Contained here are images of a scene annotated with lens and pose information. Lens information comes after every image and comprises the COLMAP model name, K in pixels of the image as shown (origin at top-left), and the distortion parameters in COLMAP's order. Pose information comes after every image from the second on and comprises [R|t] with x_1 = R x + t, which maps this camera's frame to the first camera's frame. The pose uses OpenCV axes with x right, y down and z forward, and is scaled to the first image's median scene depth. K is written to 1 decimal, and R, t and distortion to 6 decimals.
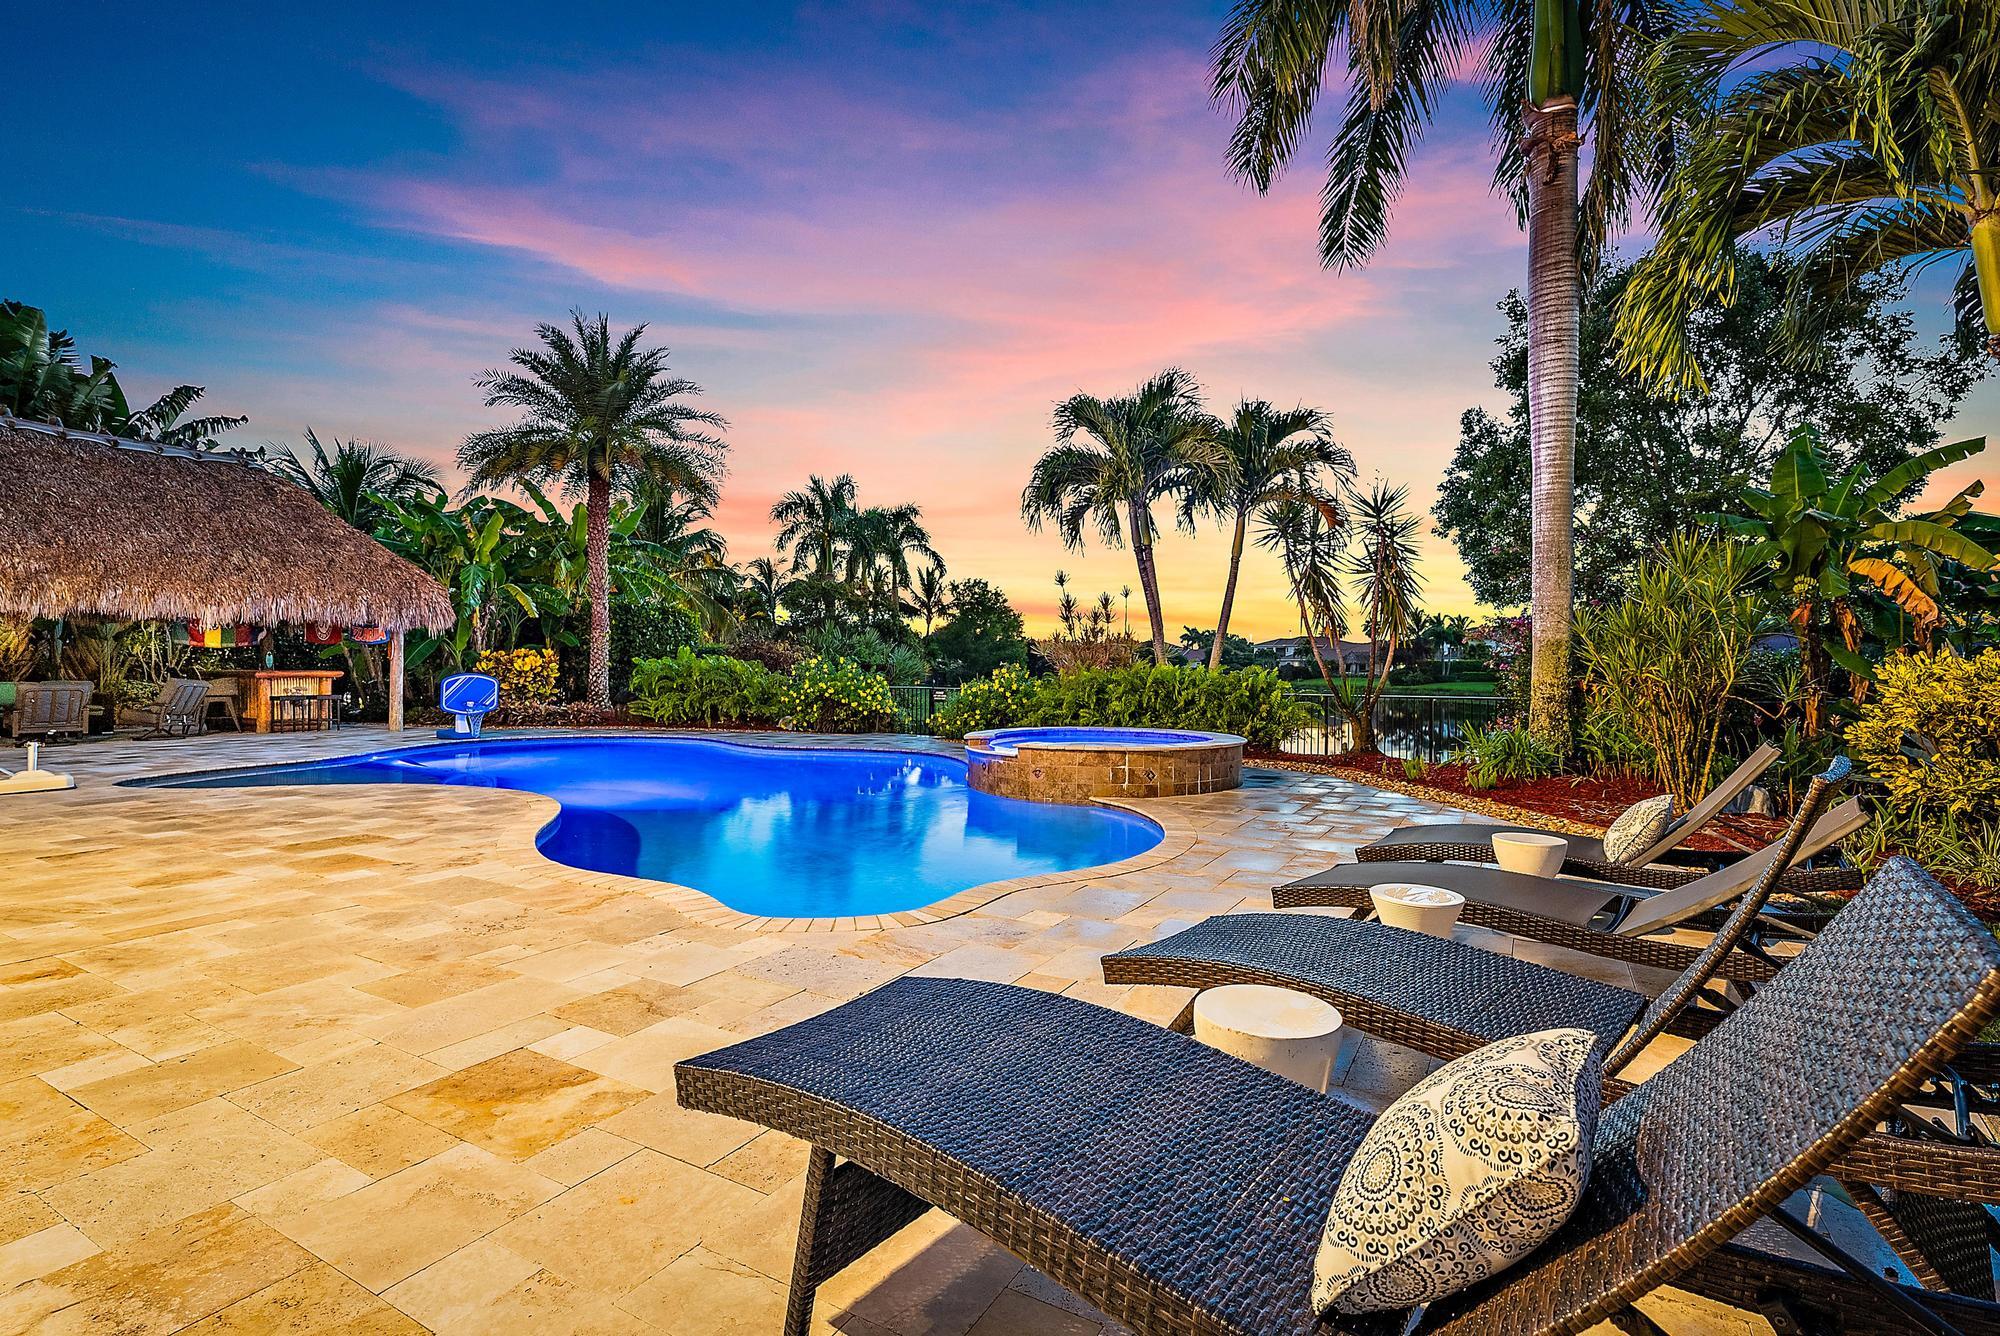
lens RADIAL K [[918.2, 0, 999.1], [0, 918.2, 672.6], [0, 0, 1]] dist [-0.000121, 0.000071]
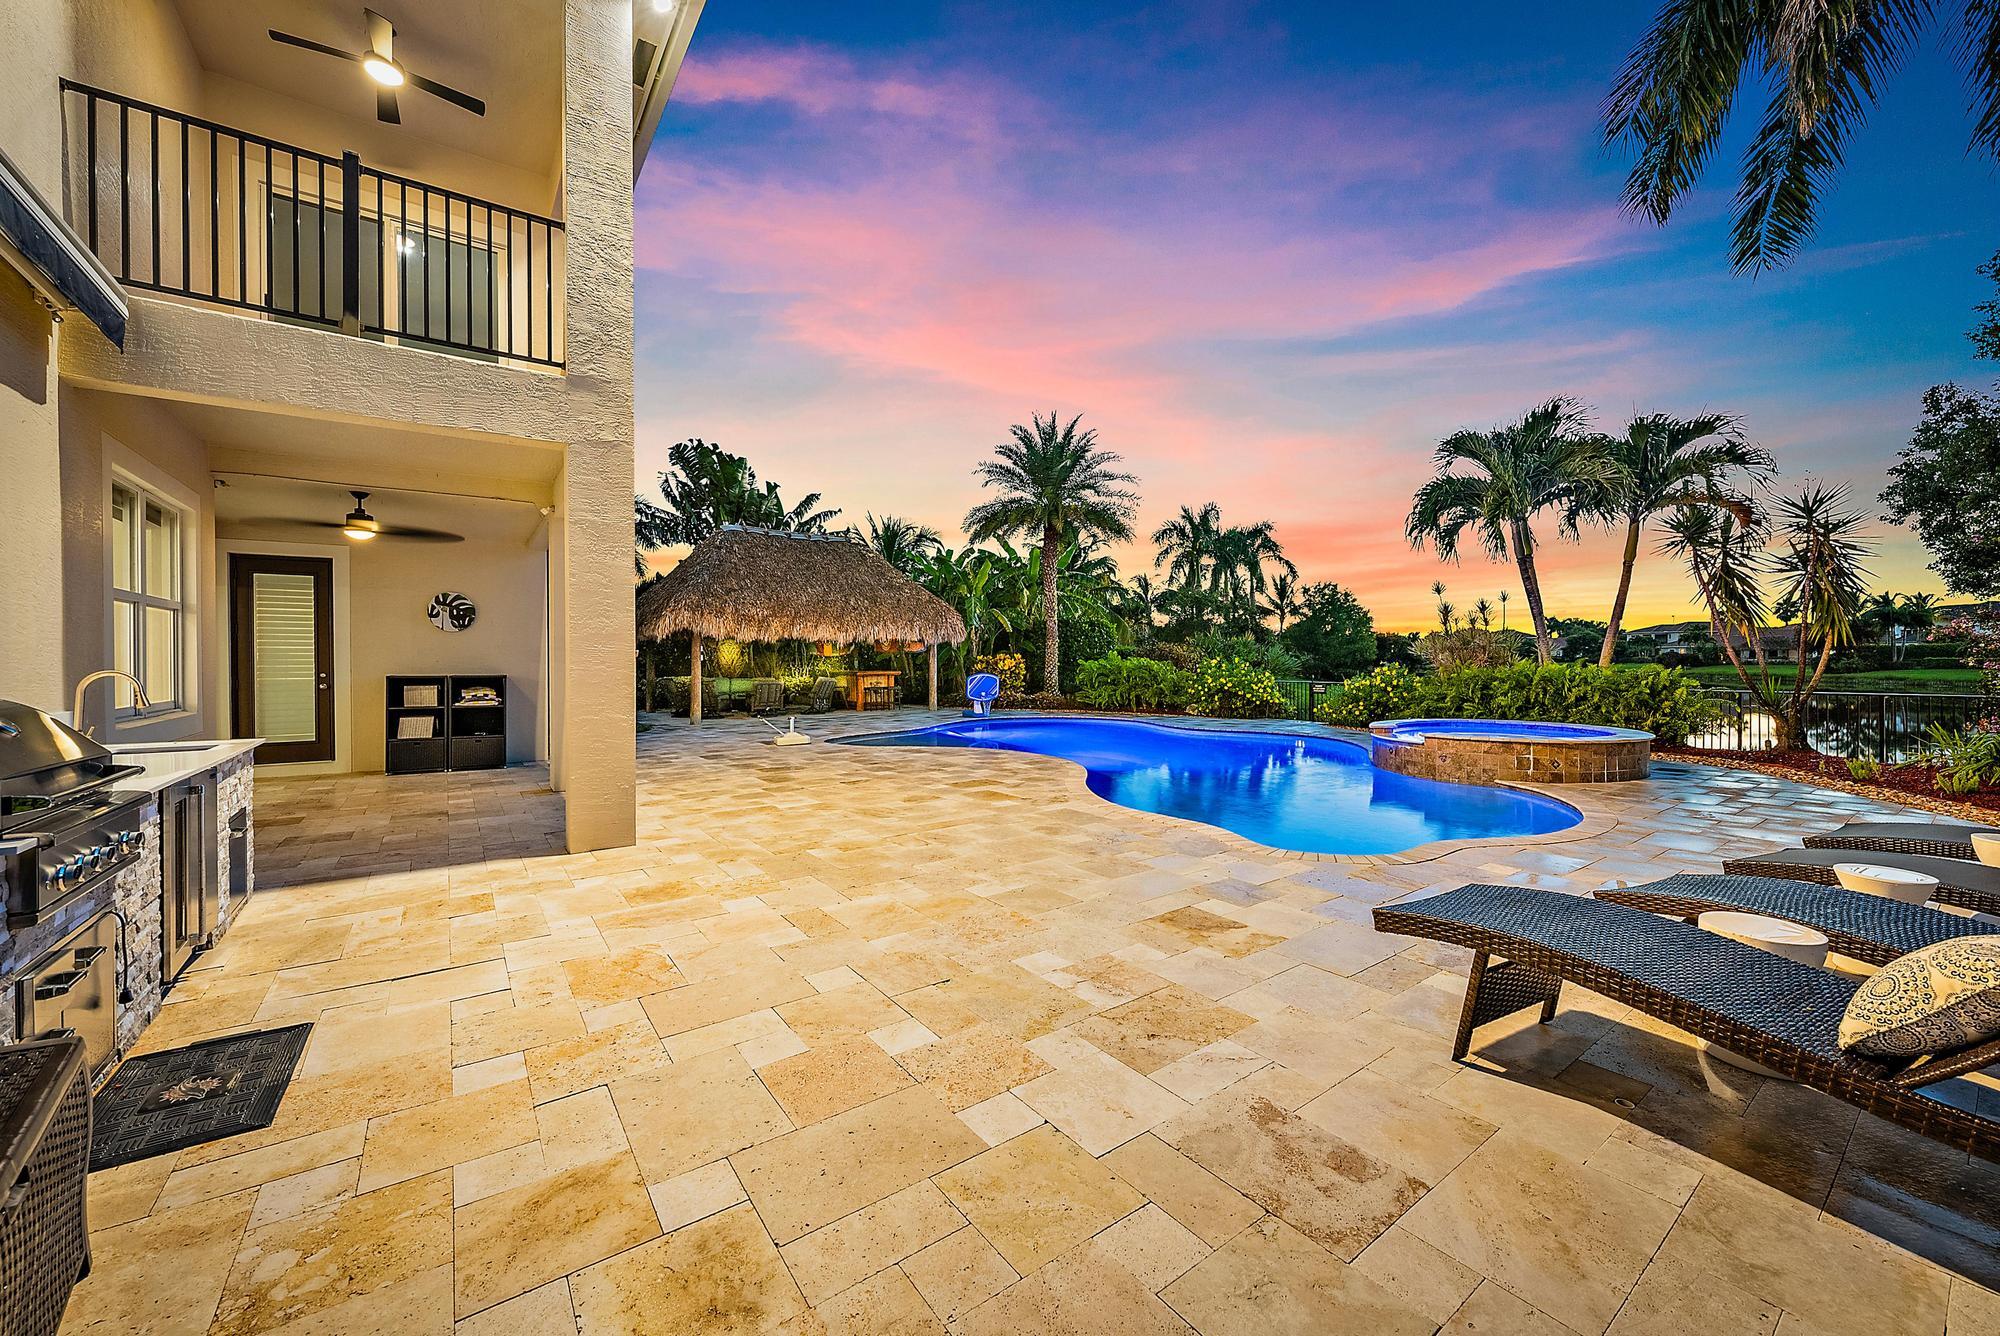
lens RADIAL K [[759.9, 0, 1001.1], [0, 759.9, 664.4], [0, 0, 1]] dist [-0.005979, 0.001502]
pose [[0.914006, -0.007639, -0.405629, -0.055190], [0.008377, 0.999965, 0.000044, -0.013134], [0.405614, -0.003438, 0.914038, -0.104813]]
